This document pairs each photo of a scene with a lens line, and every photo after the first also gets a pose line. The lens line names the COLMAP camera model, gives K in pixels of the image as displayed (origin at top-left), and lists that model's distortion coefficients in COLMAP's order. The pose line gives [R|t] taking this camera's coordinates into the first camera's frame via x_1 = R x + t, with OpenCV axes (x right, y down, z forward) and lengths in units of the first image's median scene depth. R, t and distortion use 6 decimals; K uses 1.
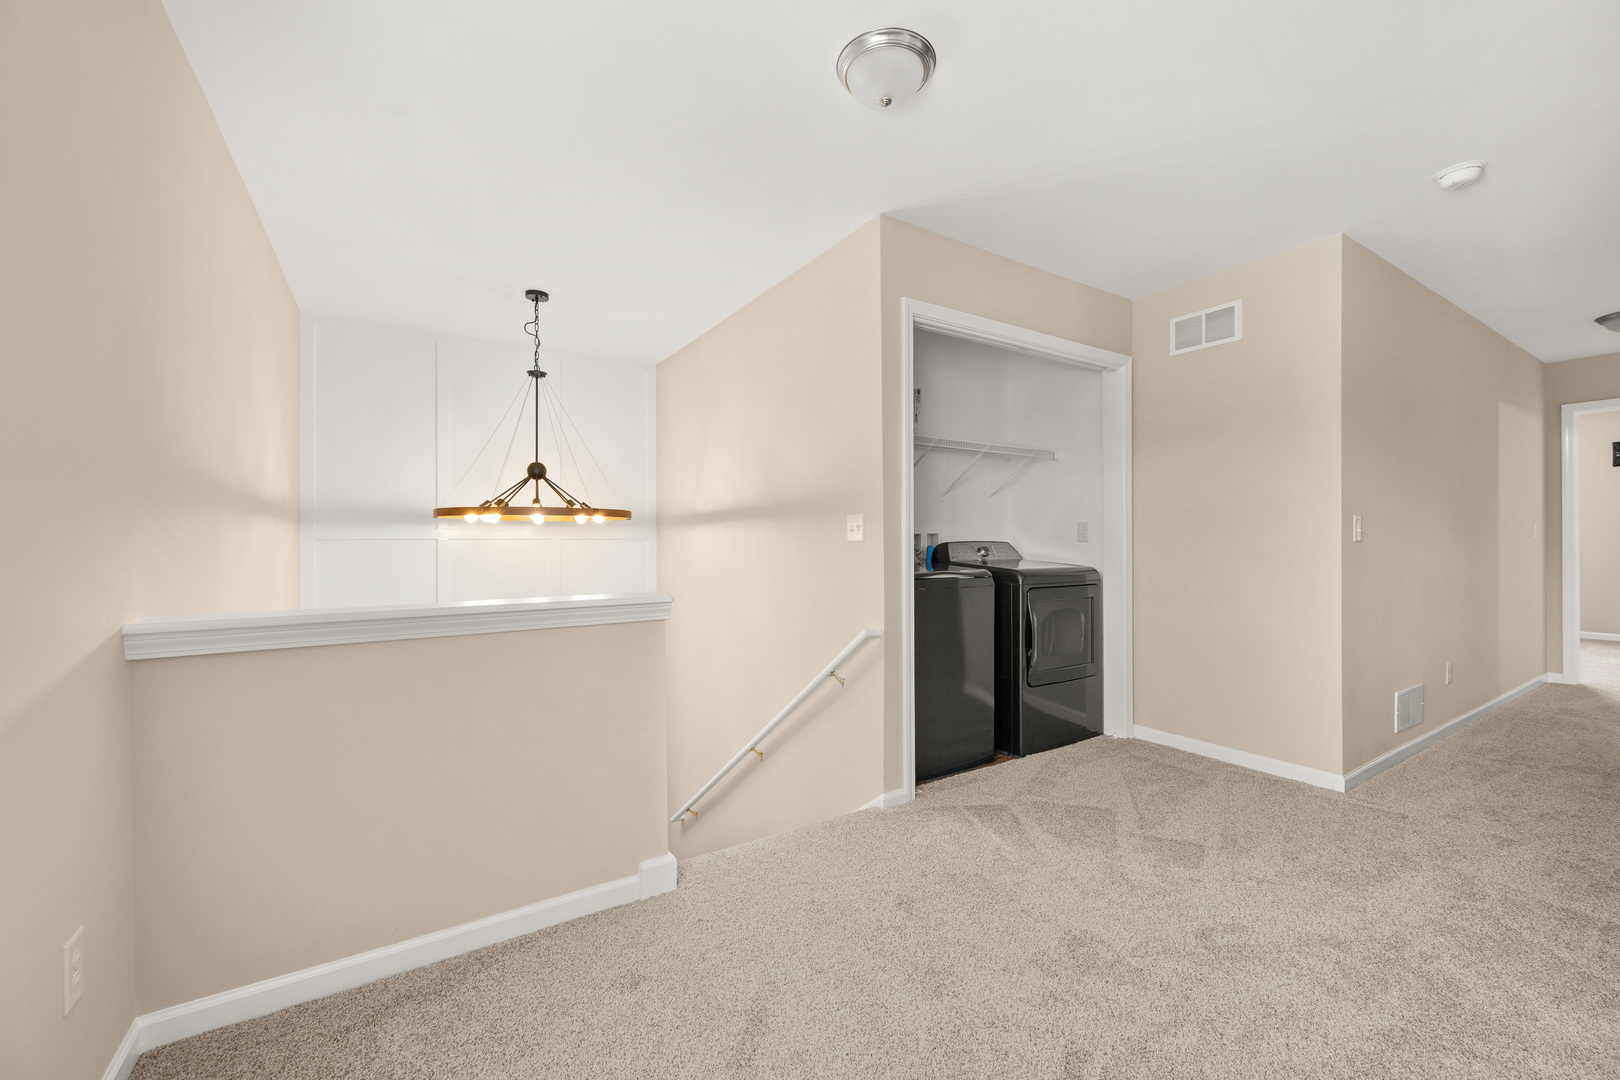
lens RADIAL K [[642.9, 0, 814.5], [0, 642.9, 538.9], [0, 0, 1]] dist [-0.001789, -0.000004]
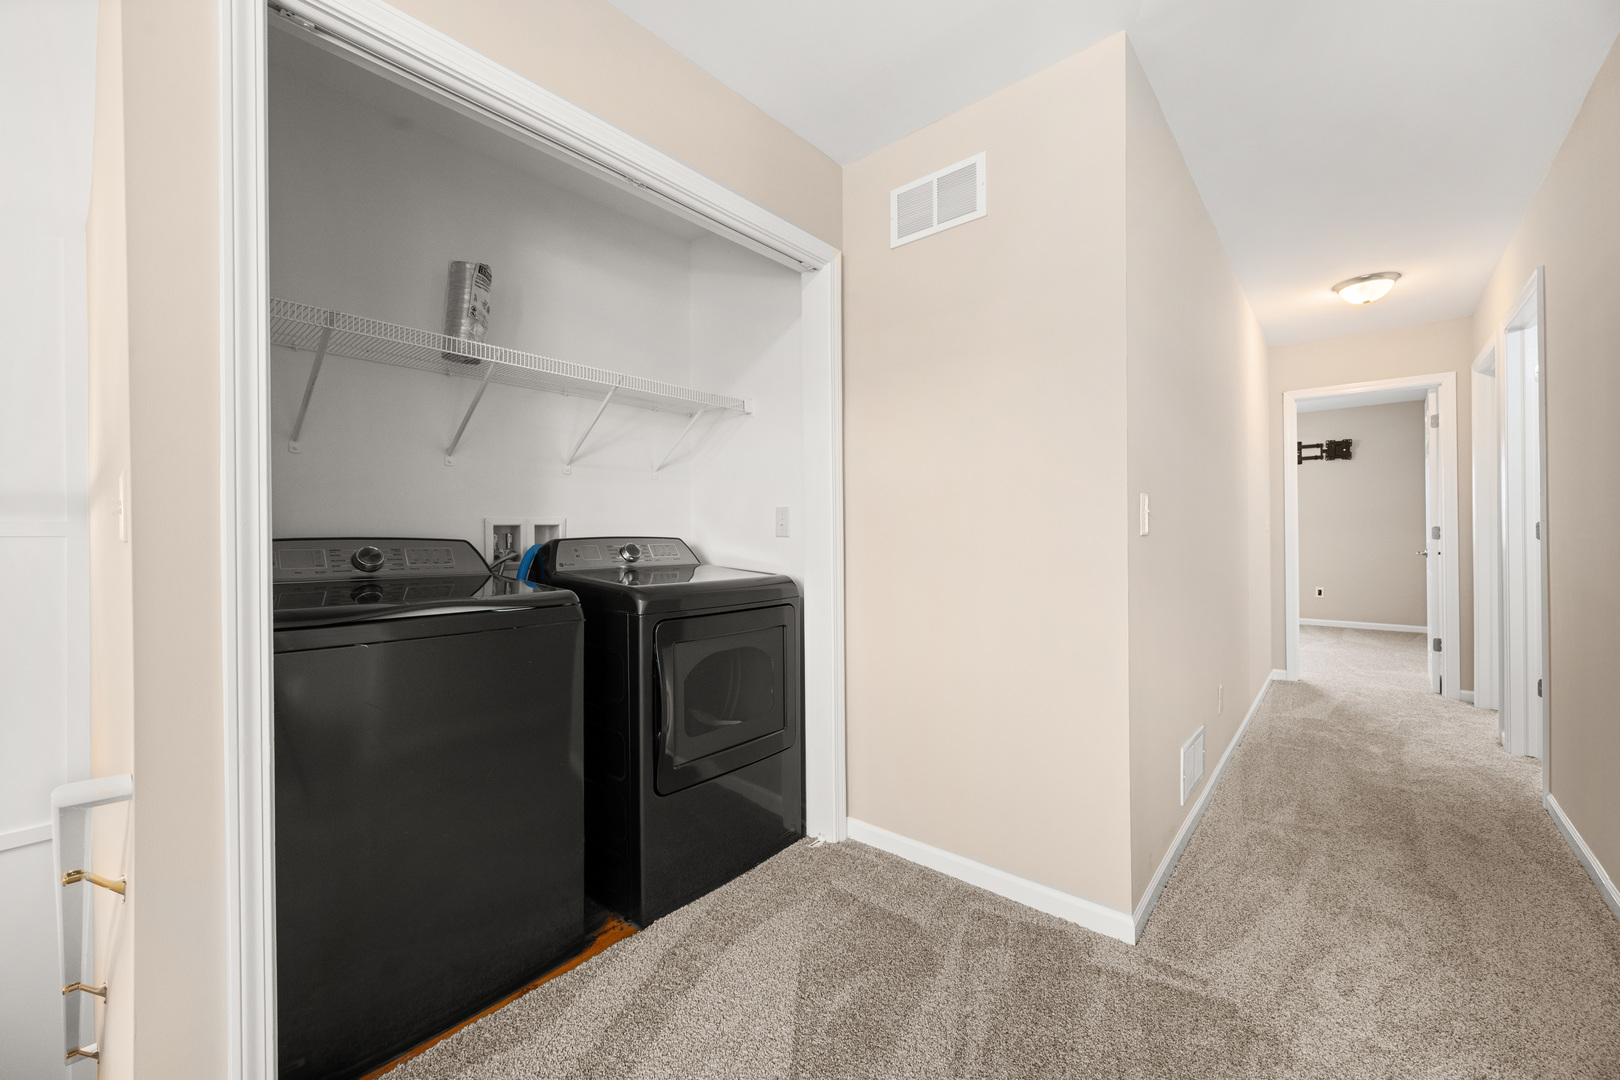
lens RADIAL K [[642.9, 0, 807.7], [0, 642.9, 526.8], [0, 0, 1]] dist [-0.001789, -0.000004]
pose [[0.957898, -0.000795, 0.287109, 0.277597], [0.003630, 0.999950, -0.009343, 0.000477], [-0.287087, 0.009991, 0.957852, 0.394583]]
